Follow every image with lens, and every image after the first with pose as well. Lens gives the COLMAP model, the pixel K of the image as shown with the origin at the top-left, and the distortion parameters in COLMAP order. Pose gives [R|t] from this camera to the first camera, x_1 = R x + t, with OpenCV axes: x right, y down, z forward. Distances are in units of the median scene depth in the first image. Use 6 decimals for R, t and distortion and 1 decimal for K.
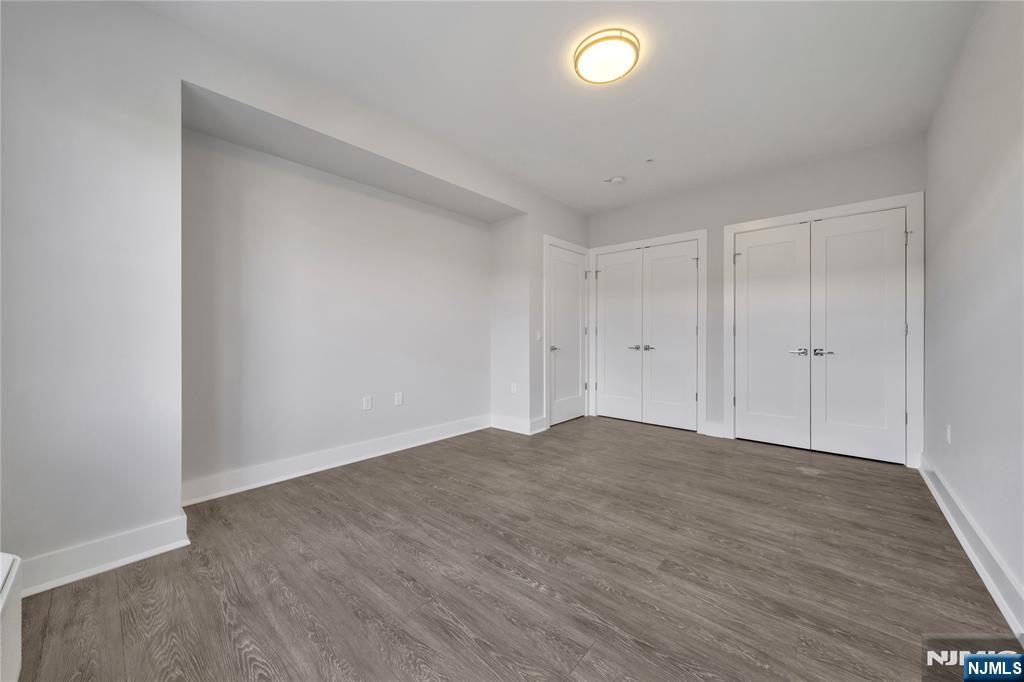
lens RADIAL K [[356.3, 0, 502.5], [0, 356.3, 340.1], [0, 0, 1]] dist [-0.005353, 0.000413]
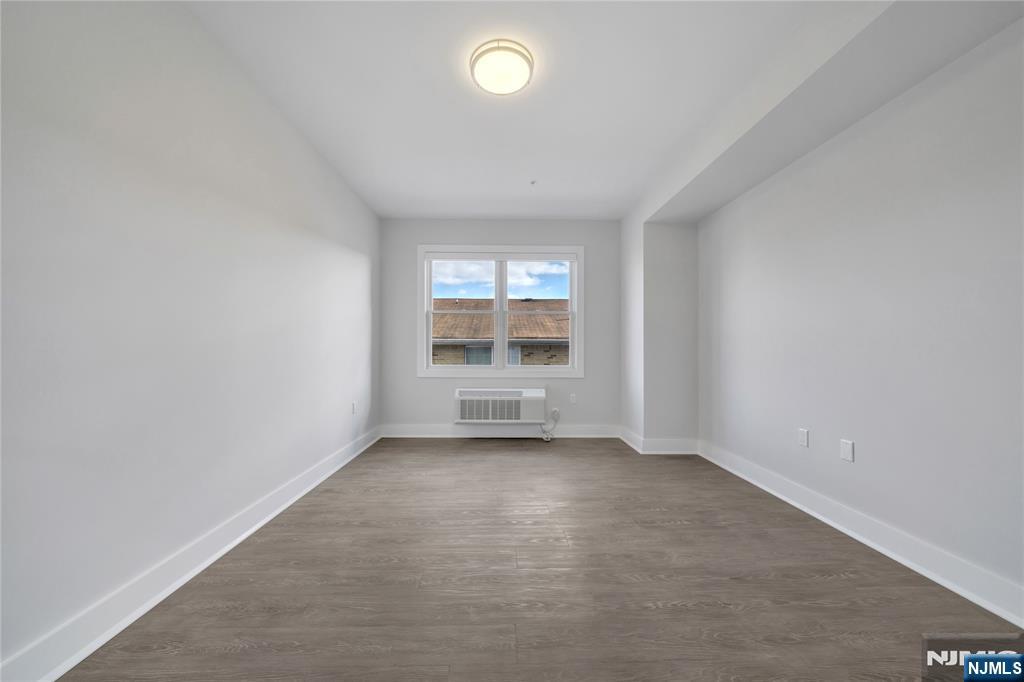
lens RADIAL K [[352.3, 0, 502.1], [0, 352.3, 347.1], [0, 0, 1]] dist [-0.008205, 0.000138]
pose [[-0.720686, -0.004821, -0.693245, 0.825120], [-0.009575, 0.999950, 0.003000, -0.021531], [0.693196, 0.008800, -0.720695, 1.451820]]
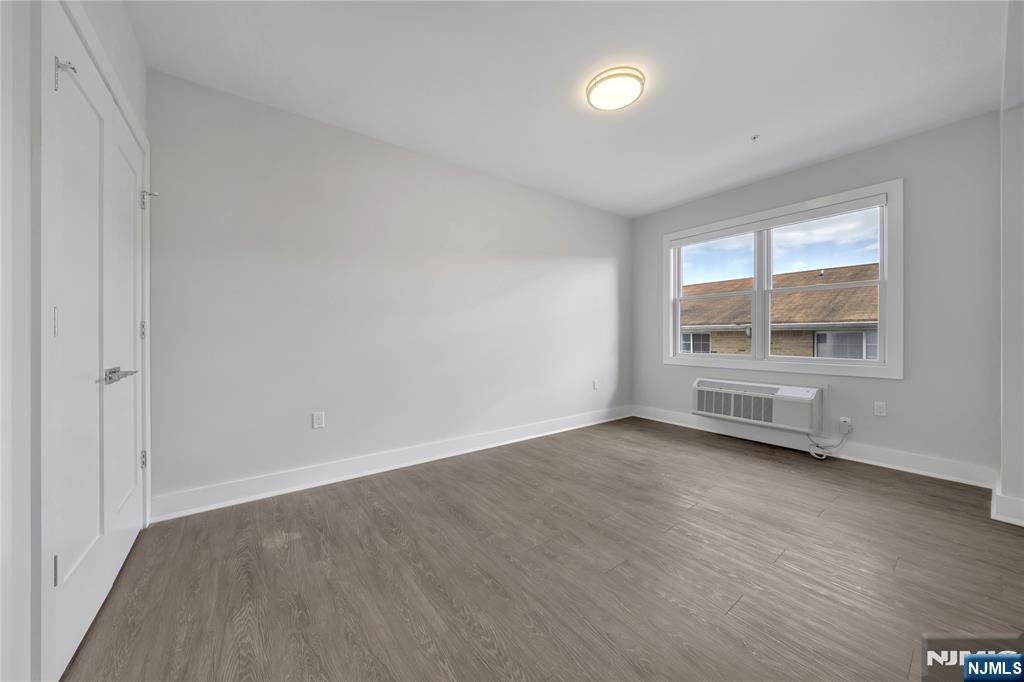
lens RADIAL K [[356.3, 0, 510.7], [0, 356.3, 339.2], [0, 0, 1]] dist [-0.005353, 0.000413]
pose [[-0.984307, 0.003084, 0.176437, 0.357746], [0.006487, 0.999804, 0.018715, -0.029459], [-0.176345, 0.019566, -0.984134, 1.844066]]
